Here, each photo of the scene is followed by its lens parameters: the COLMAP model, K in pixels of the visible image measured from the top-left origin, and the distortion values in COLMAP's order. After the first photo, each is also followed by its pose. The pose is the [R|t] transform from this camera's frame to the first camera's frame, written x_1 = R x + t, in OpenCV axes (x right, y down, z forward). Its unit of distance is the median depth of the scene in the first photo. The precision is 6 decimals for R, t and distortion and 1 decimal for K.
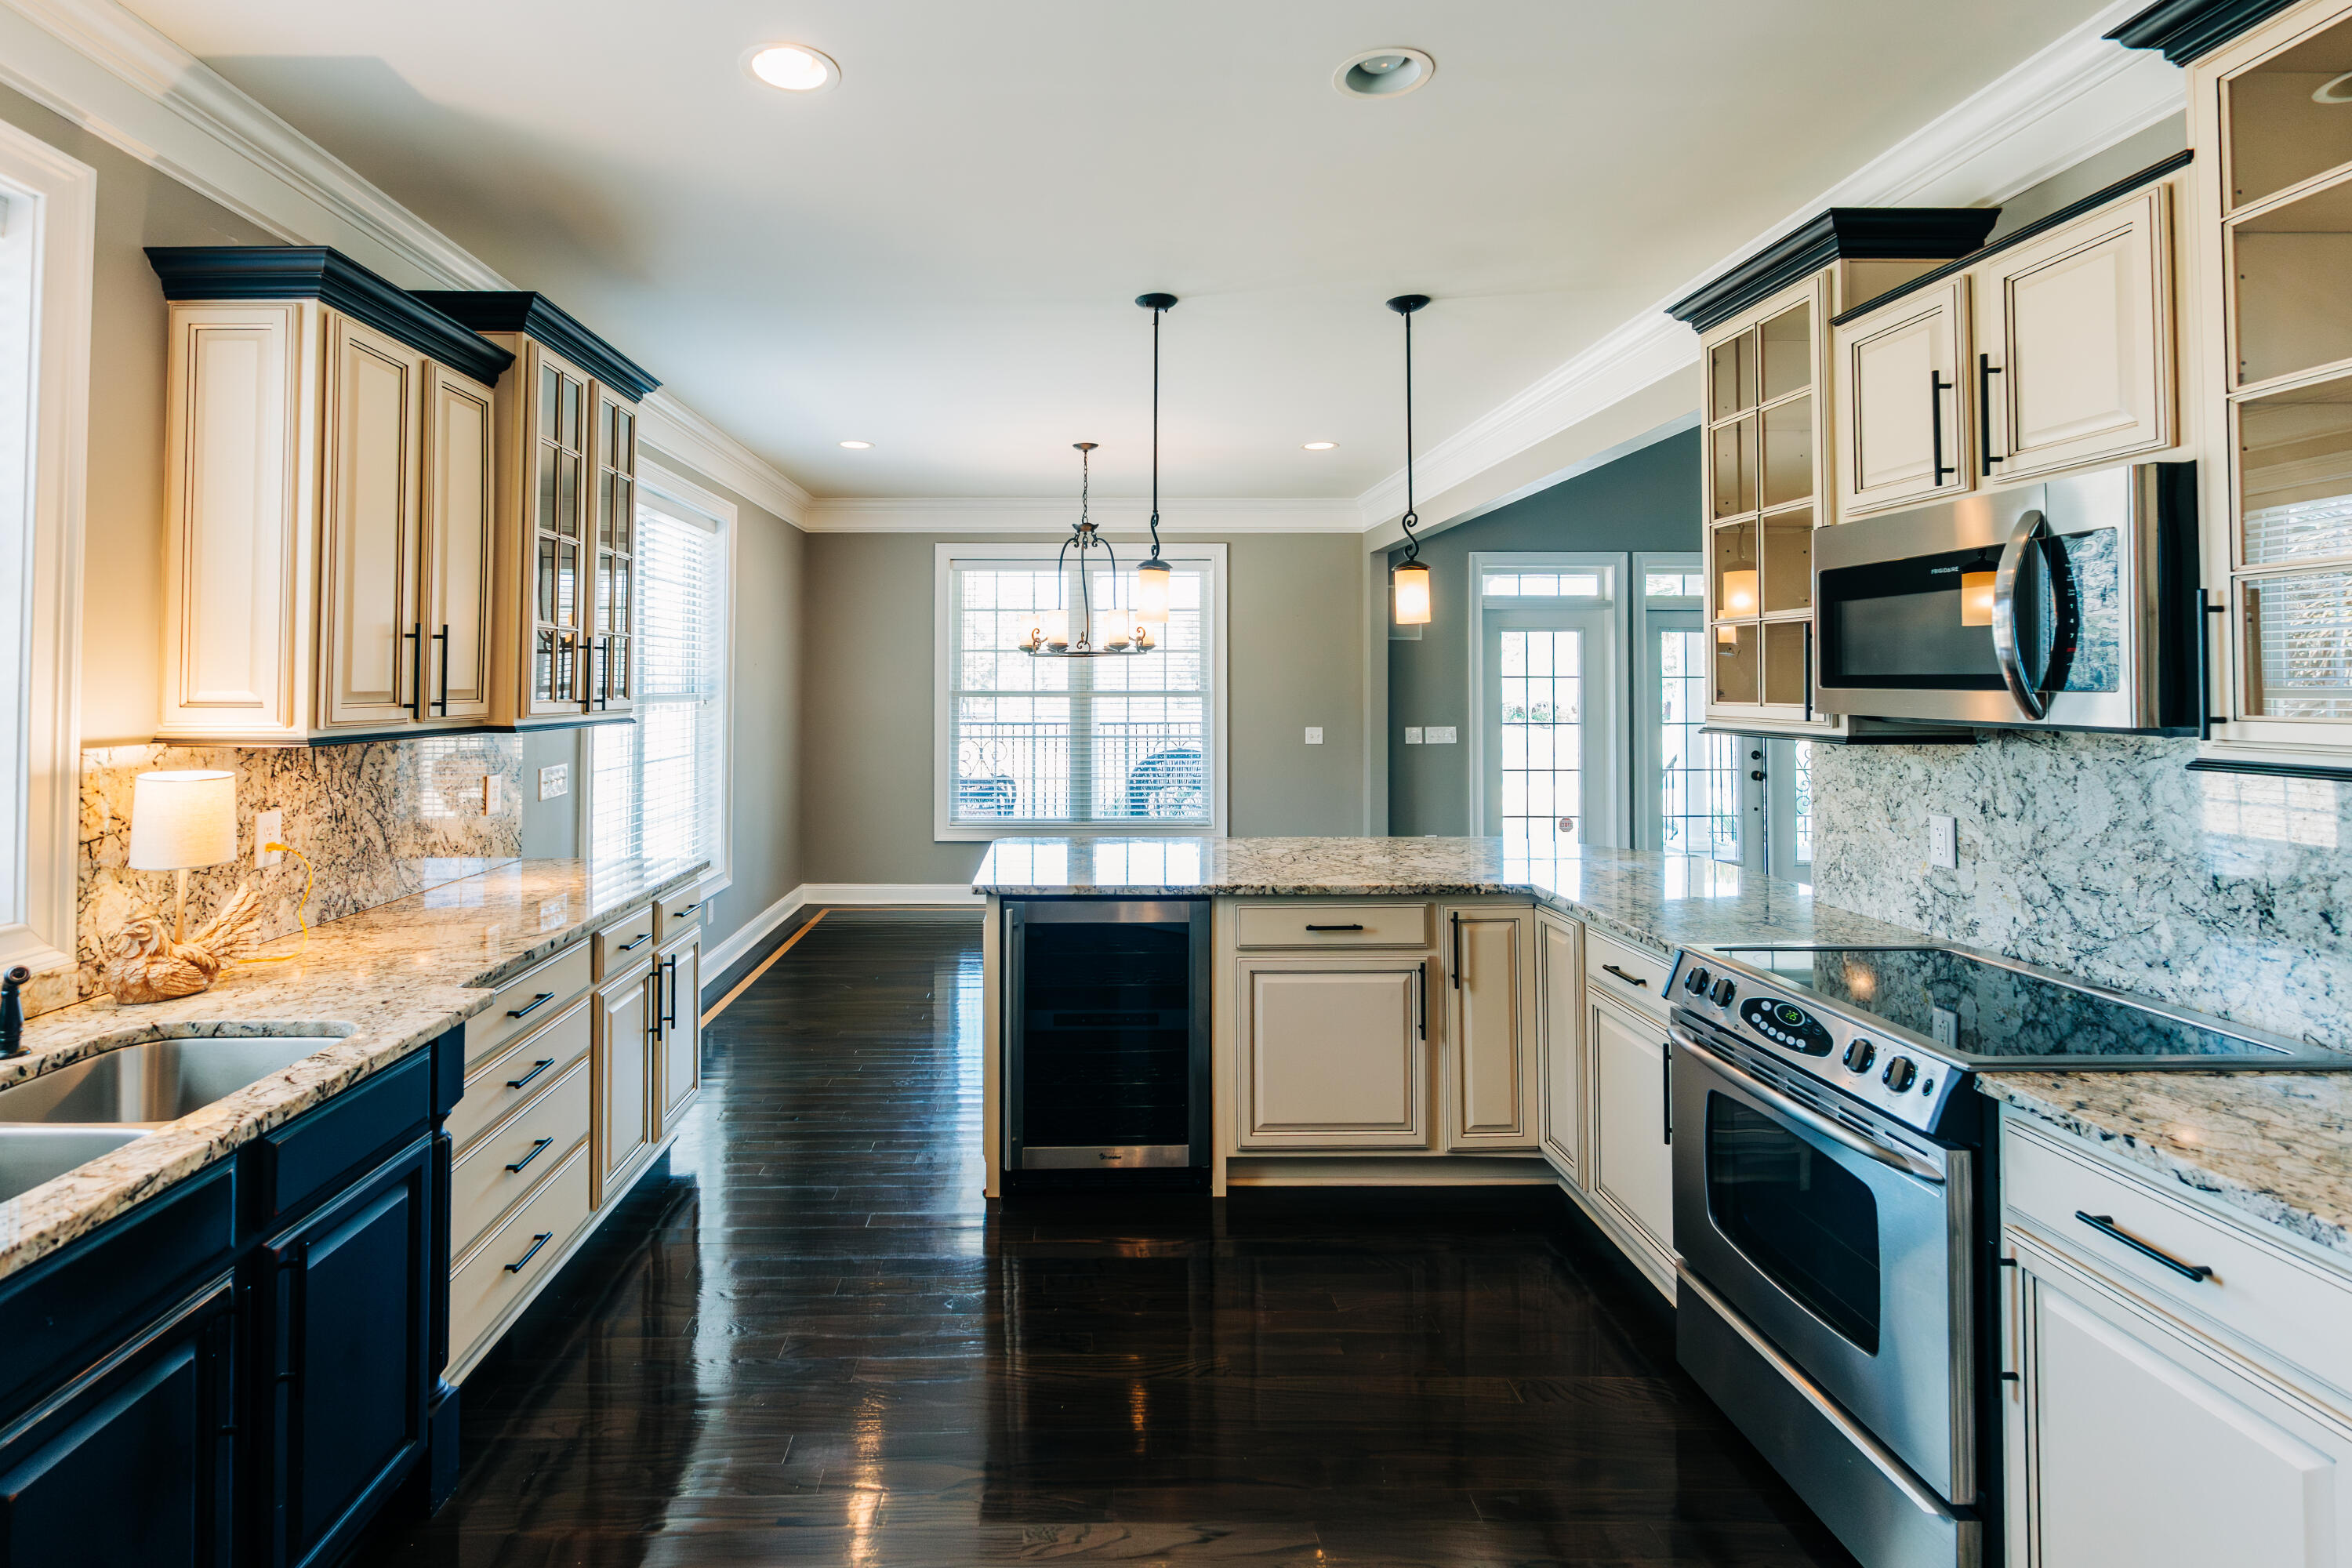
lens RADIAL K [[1082.4, 0, 1097.9], [0, 1082.4, 661.9], [0, 0, 1]] dist [-0.007856, -0.000253]
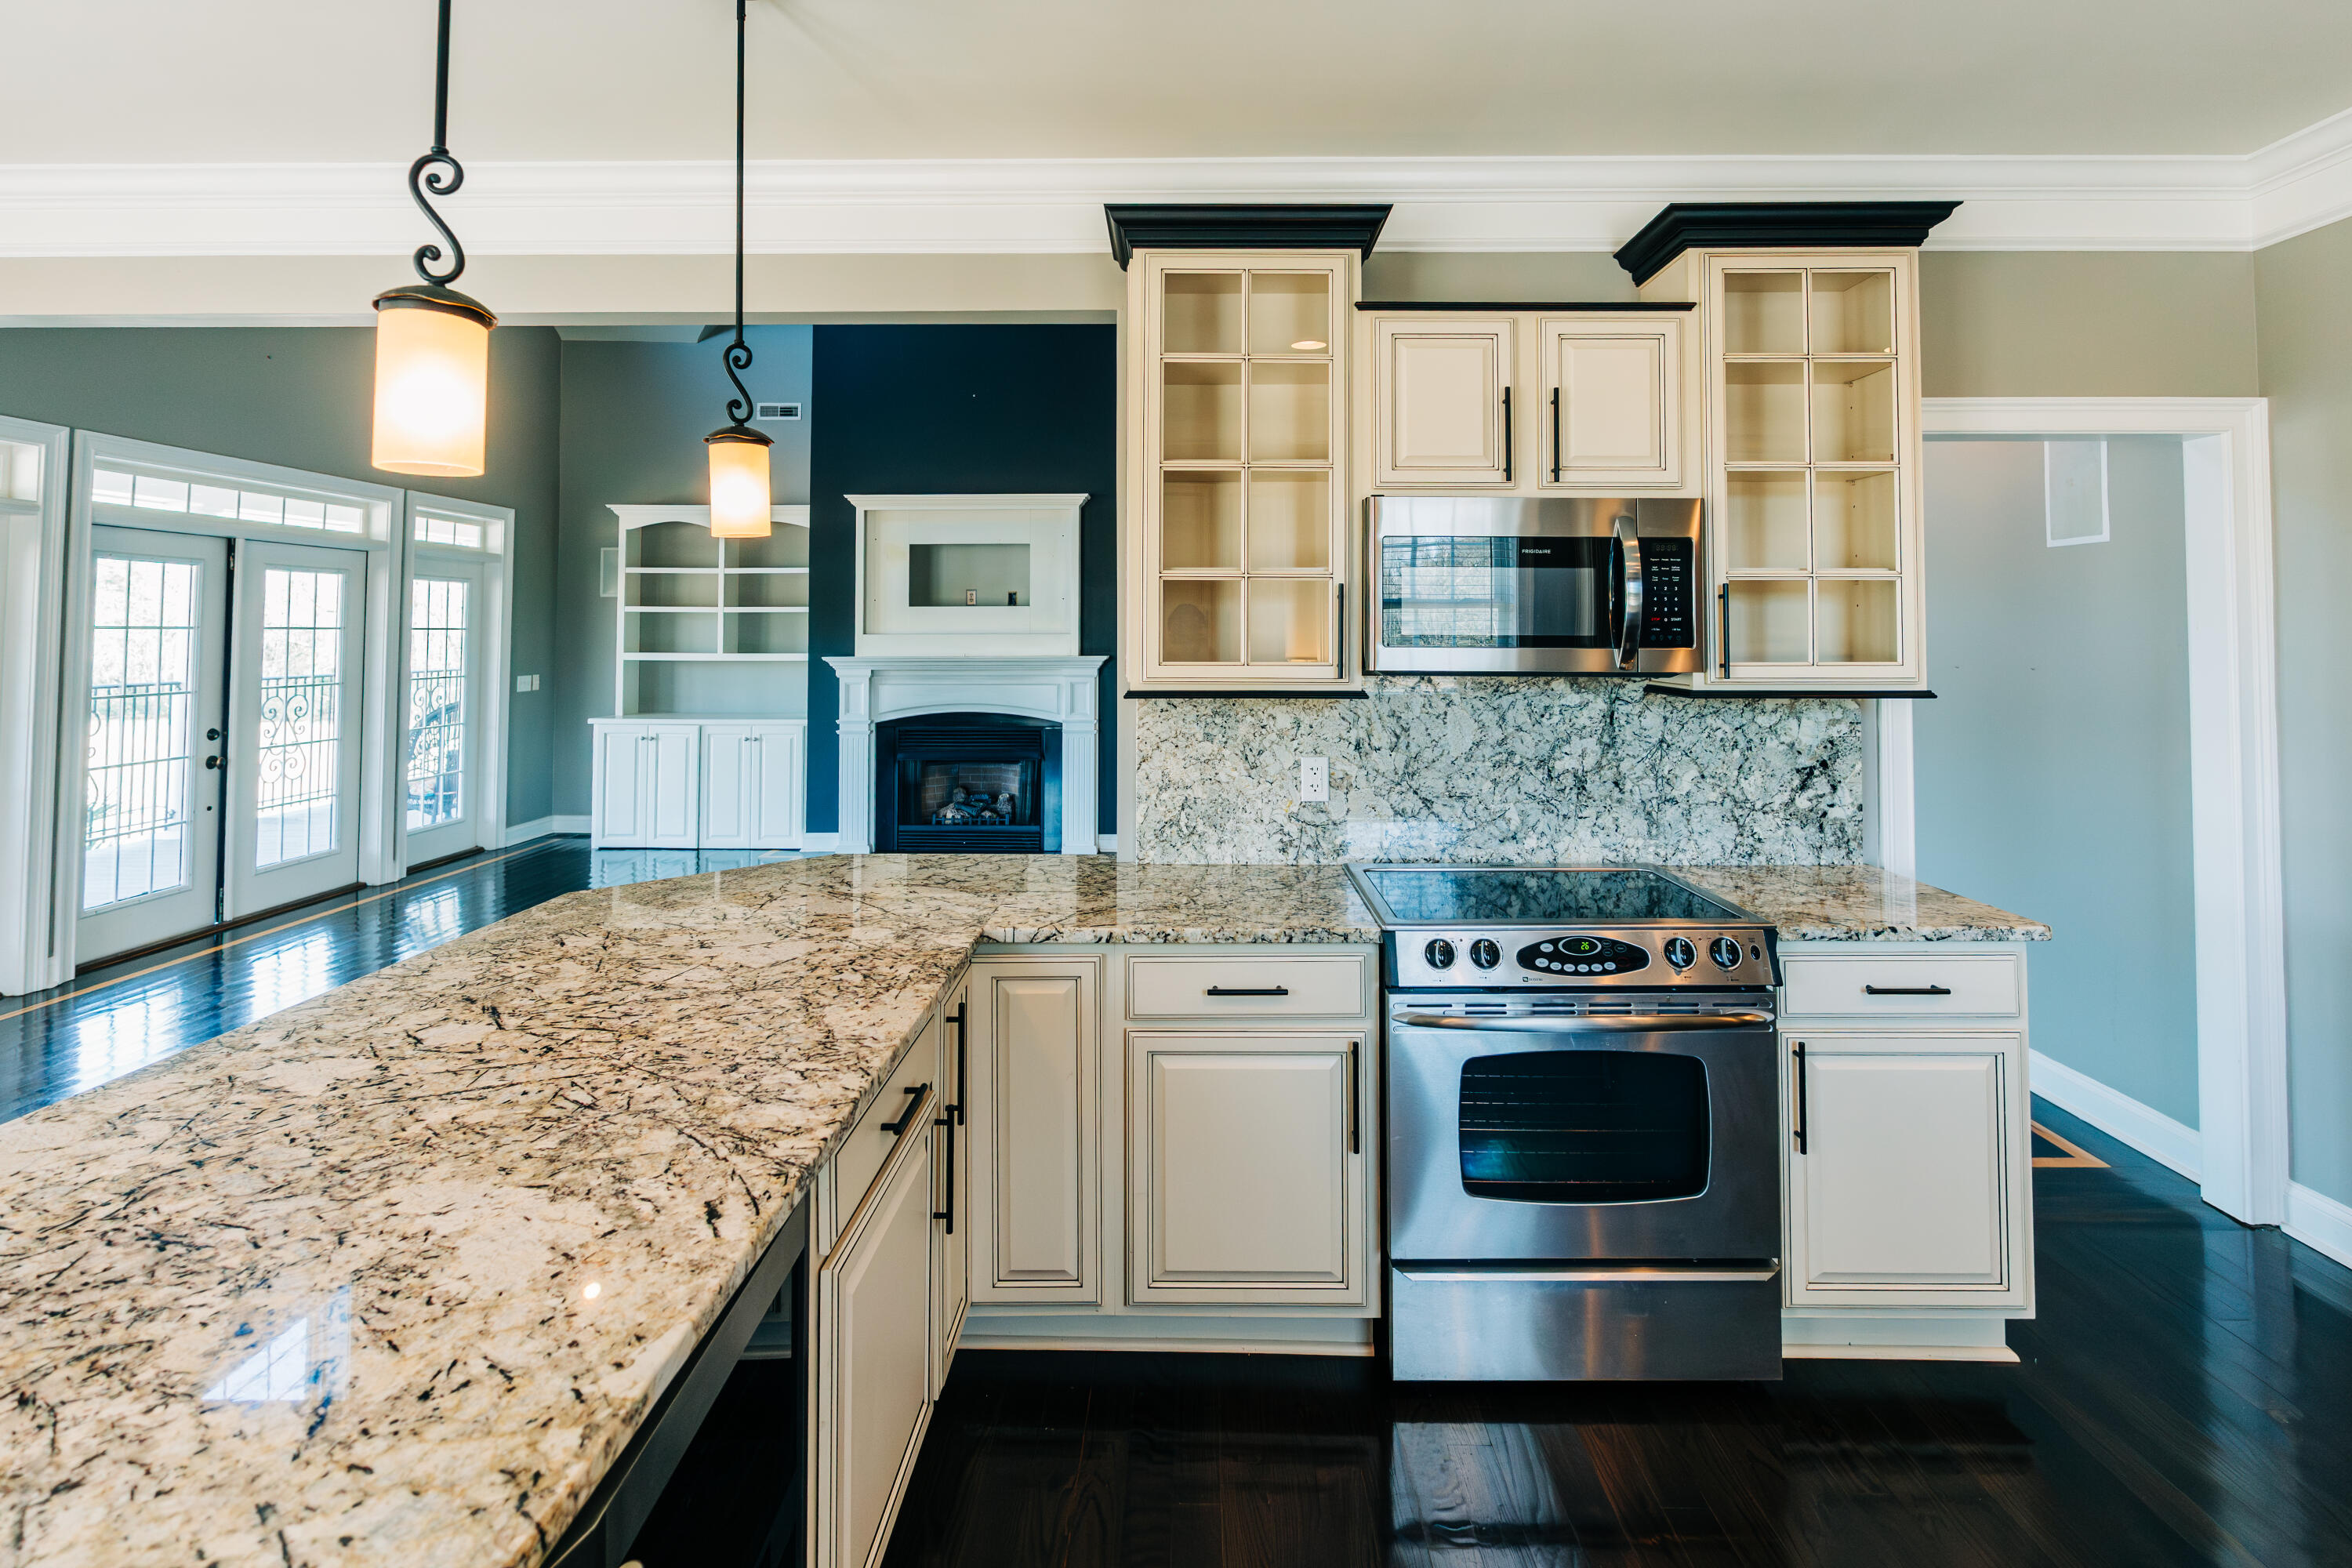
lens RADIAL K [[1132.8, 0, 1151.2], [0, 1132.8, 597.6], [0, 0, 1]] dist [-0.007029, 0.000113]
pose [[0.050630, 0.032318, 0.998194, -0.491129], [-0.020720, 0.999295, -0.031302, 0.016644], [-0.998503, -0.019098, 0.051264, 1.259406]]
